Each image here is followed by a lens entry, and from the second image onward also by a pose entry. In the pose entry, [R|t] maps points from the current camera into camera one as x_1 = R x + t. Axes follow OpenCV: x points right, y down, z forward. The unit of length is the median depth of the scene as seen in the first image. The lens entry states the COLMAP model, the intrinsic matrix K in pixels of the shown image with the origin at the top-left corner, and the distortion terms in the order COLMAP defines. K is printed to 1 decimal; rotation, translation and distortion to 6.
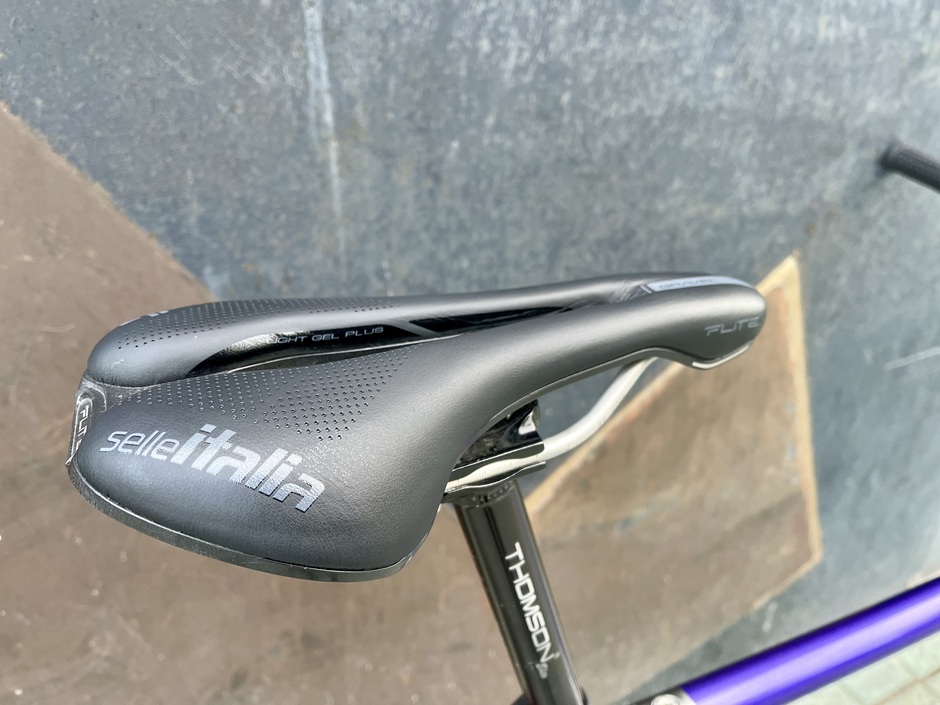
lens RADIAL K [[726.7, 0, 467.4], [0, 726.7, 349.2], [0, 0, 1]] dist [0.065812, -0.094542]
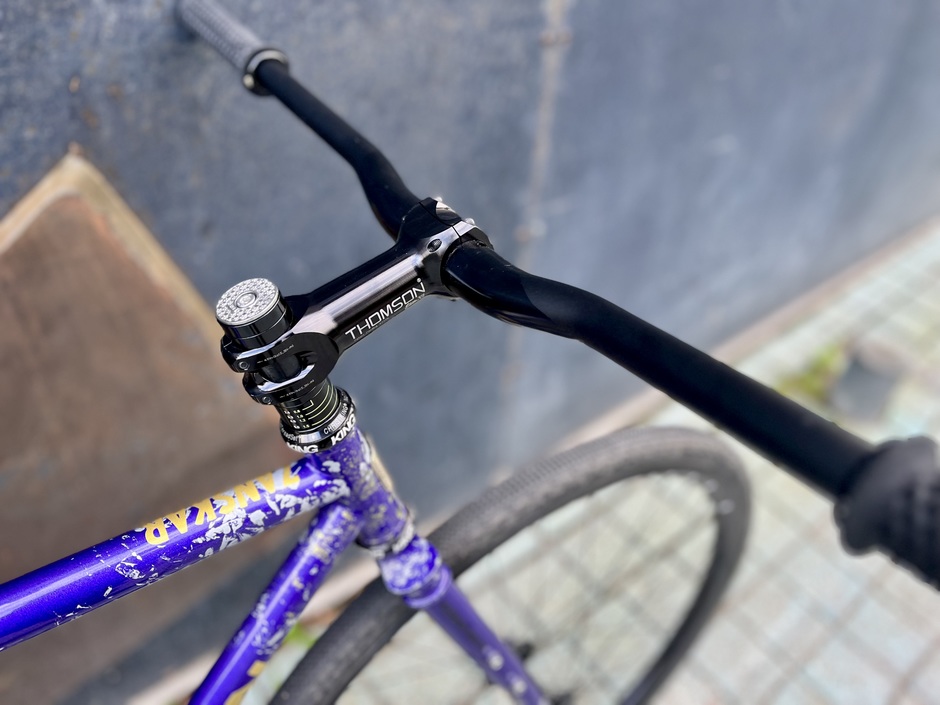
lens RADIAL K [[726.7, 0, 477.3], [0, 726.7, 346.9], [0, 0, 1]] dist [0.065812, -0.094542]
pose [[0.973401, -0.095025, 0.208472, 0.911732], [0.062528, 0.985572, 0.157281, -0.032974], [-0.220409, -0.140062, 0.965299, 0.204426]]
